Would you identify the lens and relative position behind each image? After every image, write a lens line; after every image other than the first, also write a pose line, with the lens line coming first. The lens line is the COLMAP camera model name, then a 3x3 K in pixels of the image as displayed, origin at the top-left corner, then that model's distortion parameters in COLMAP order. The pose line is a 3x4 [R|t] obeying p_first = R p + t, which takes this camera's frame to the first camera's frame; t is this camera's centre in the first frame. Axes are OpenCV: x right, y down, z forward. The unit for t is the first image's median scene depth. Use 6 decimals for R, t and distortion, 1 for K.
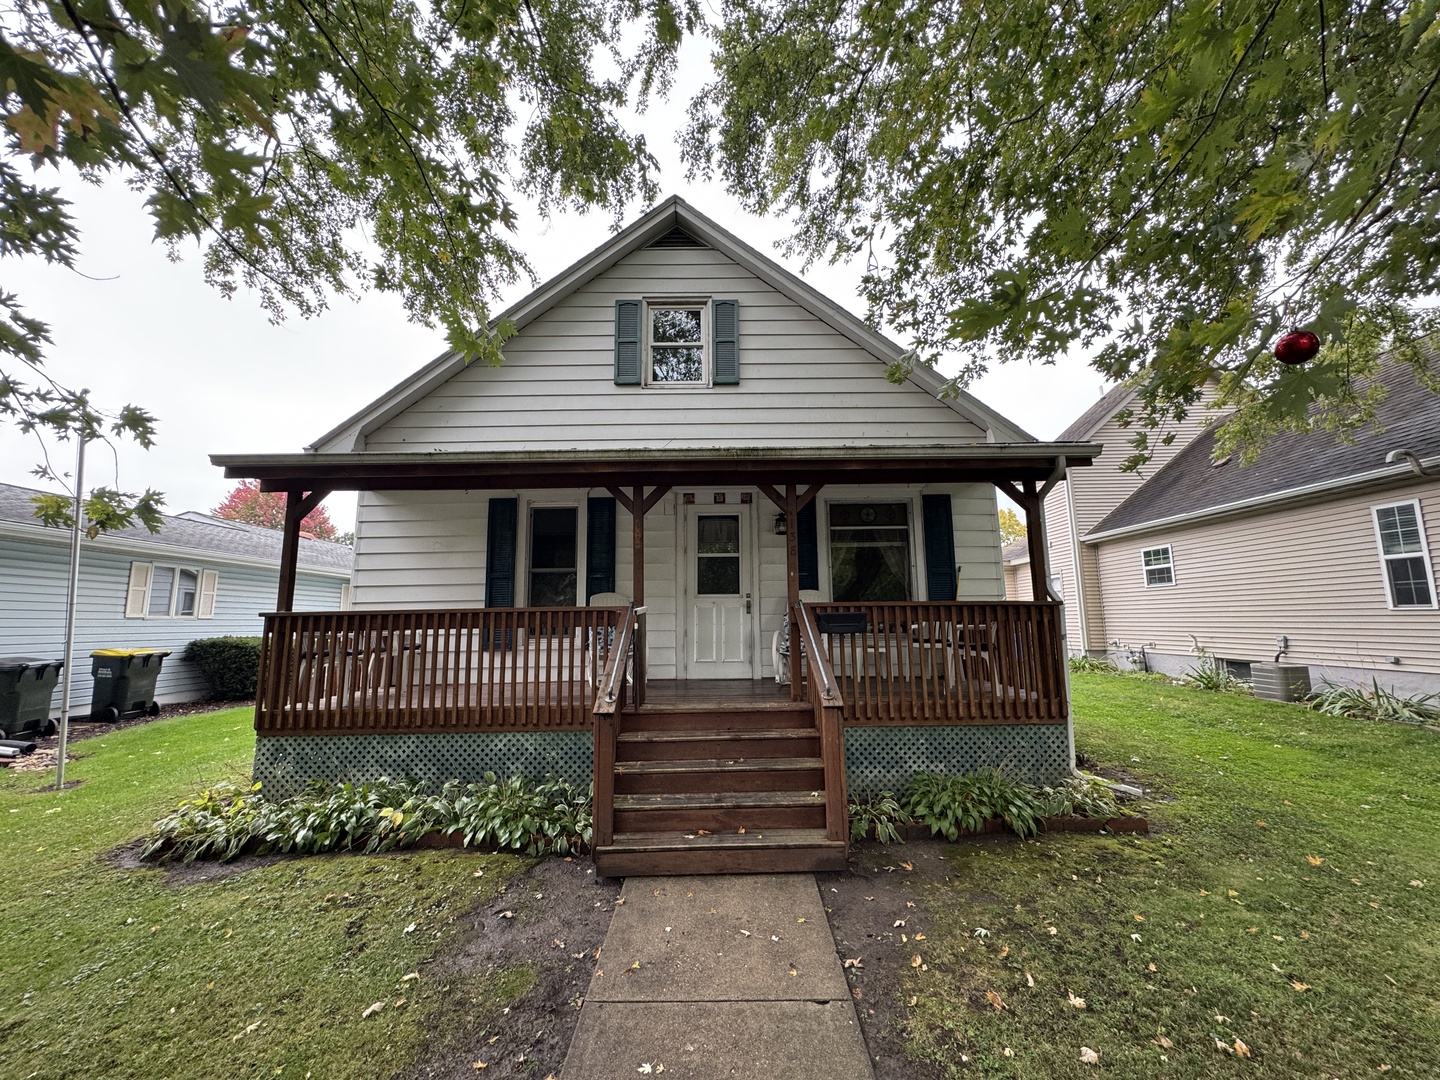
lens RADIAL K [[573.3, 0, 718.3], [0, 573.3, 542.5], [0, 0, 1]] dist [-0.001159, 0.000396]
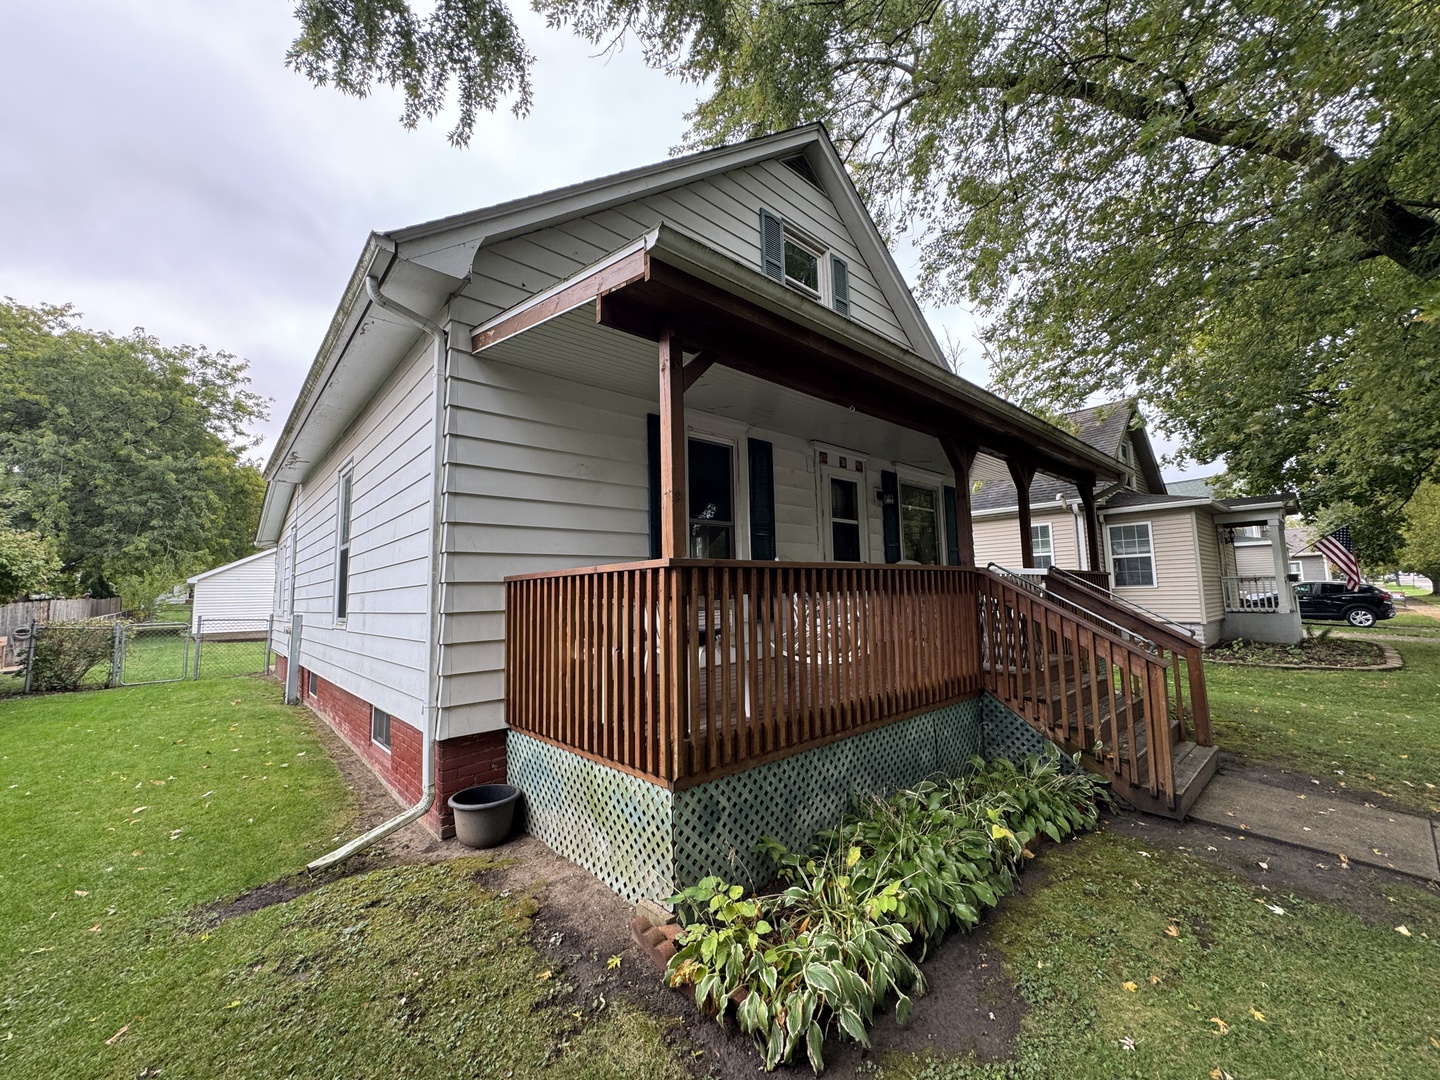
lens RADIAL K [[573.3, 0, 717.6], [0, 573.3, 543.2], [0, 0, 1]] dist [-0.001159, 0.000396]
pose [[0.742401, 0.057555, 0.667479, -1.116563], [-0.078062, 0.996948, 0.000860, 0.104641], [-0.665392, -0.052743, 0.744628, 0.581352]]
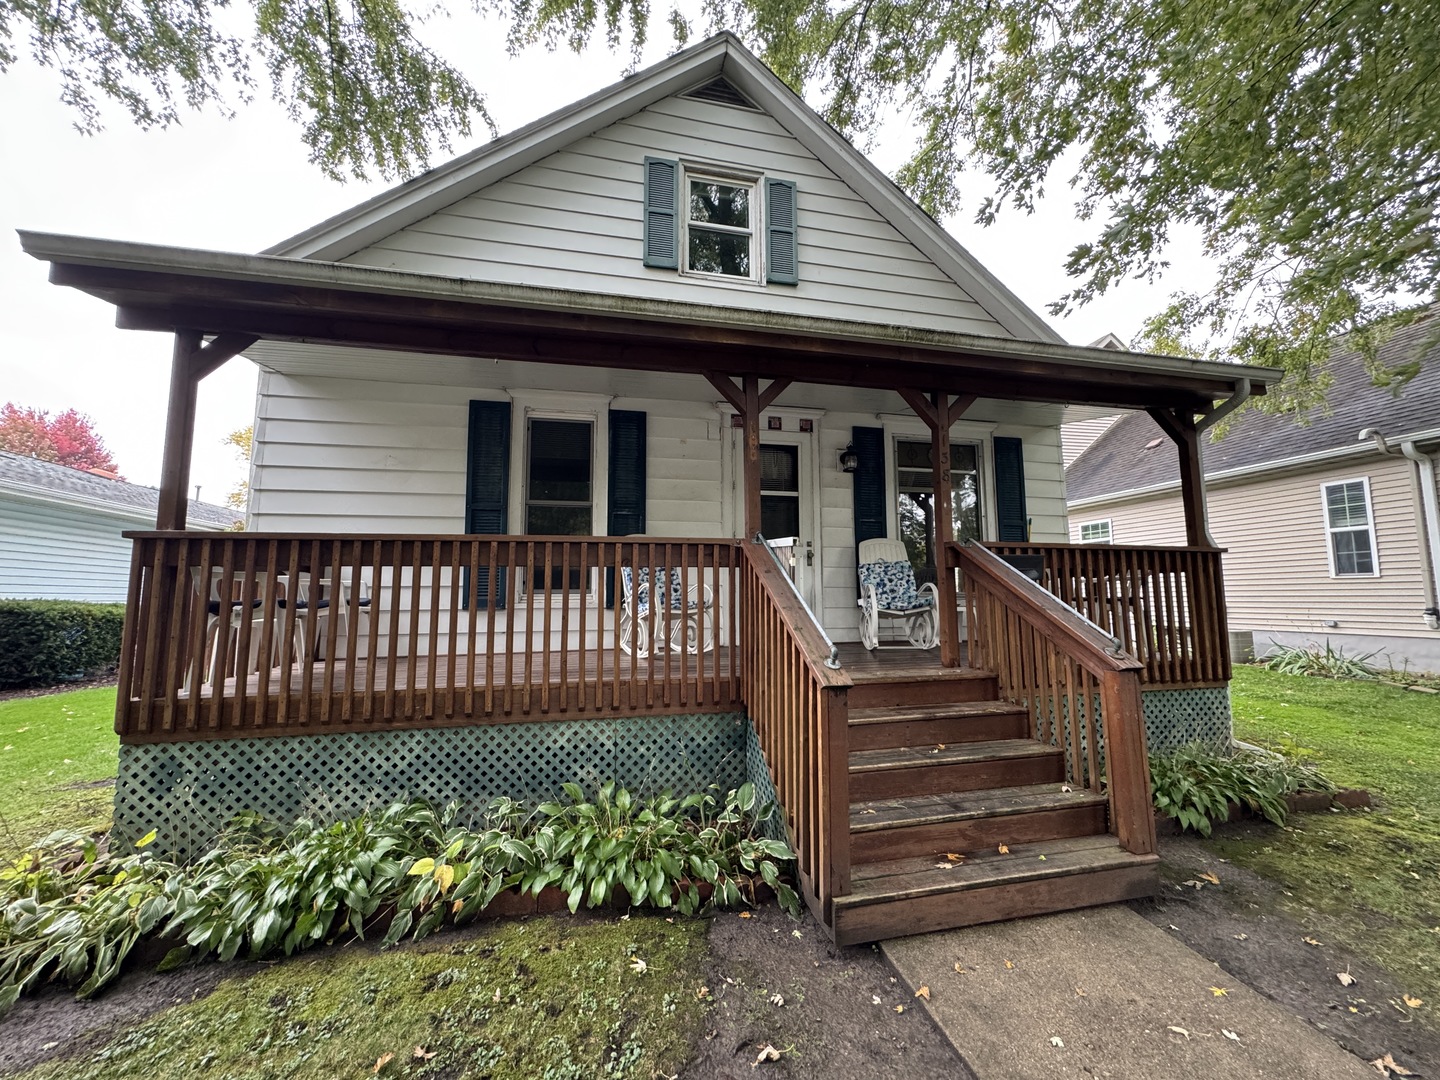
lens RADIAL K [[573.3, 0, 718.8], [0, 573.3, 541.7], [0, 0, 1]] dist [-0.001159, 0.000396]
pose [[0.975413, 0.029544, 0.218397, -0.346780], [-0.037424, 0.998786, 0.032032, 0.093031], [-0.217186, -0.039417, 0.975334, 0.314461]]
